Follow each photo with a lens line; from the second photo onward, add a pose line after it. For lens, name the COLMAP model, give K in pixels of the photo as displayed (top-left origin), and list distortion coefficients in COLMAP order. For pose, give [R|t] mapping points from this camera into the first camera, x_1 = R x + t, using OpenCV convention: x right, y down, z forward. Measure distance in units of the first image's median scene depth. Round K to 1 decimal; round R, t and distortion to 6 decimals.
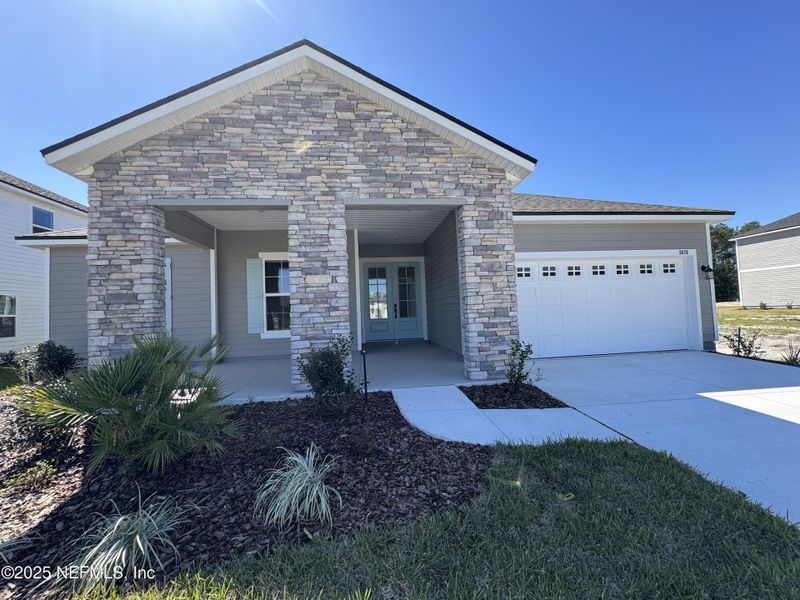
lens RADIAL K [[326.2, 0, 401.0], [0, 326.2, 295.0], [0, 0, 1]] dist [0.010946, 0.000375]
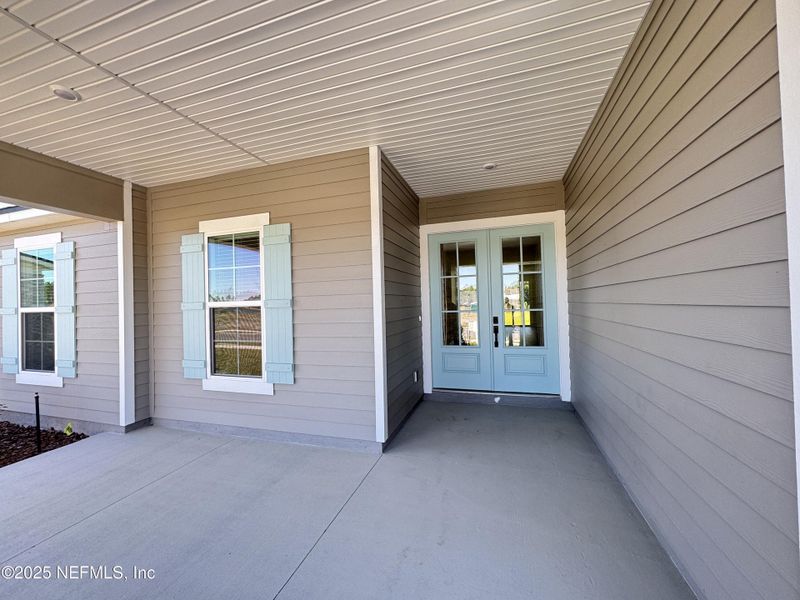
lens RADIAL K [[326.2, 0, 400.5], [0, 326.2, 297.3], [0, 0, 1]] dist [0.010946, 0.000375]
pose [[0.912150, 0.011787, -0.409688, 0.111570], [0.009952, 0.998655, 0.050889, -0.058202], [0.409736, -0.050495, 0.910805, 1.108577]]
